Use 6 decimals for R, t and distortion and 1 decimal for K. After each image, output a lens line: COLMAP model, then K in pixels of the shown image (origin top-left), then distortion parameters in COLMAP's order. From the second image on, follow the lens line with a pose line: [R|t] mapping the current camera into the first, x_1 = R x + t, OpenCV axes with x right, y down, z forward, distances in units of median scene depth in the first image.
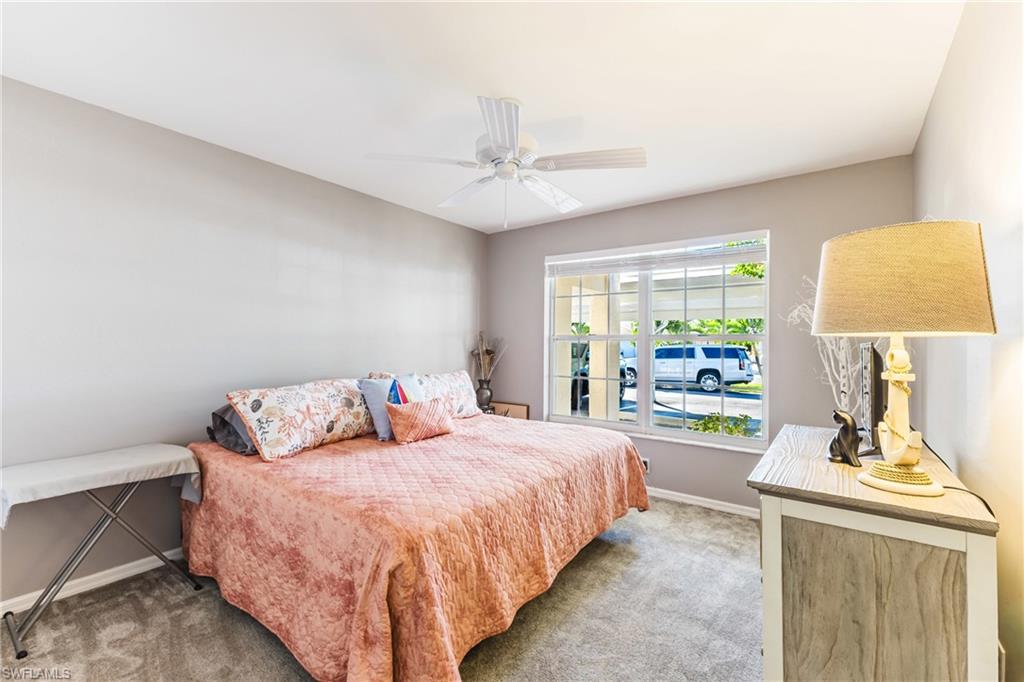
lens RADIAL K [[439.8, 0, 515.0], [0, 439.8, 338.4], [0, 0, 1]] dist [0.008826, -0.000144]
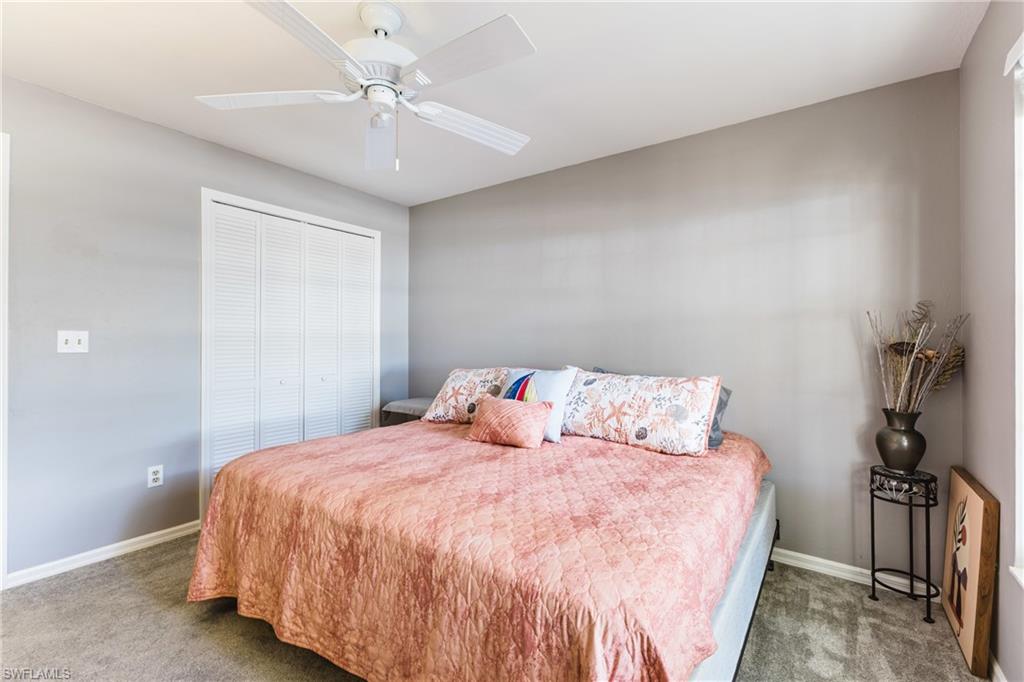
lens RADIAL K [[439.8, 0, 515.0], [0, 439.8, 338.4], [0, 0, 1]] dist [0.008826, -0.000144]
pose [[0.017423, -0.022445, -0.999596, 0.497776], [0.005751, 0.999734, -0.022347, 0.041230], [0.999832, -0.005359, 0.017548, 0.823417]]
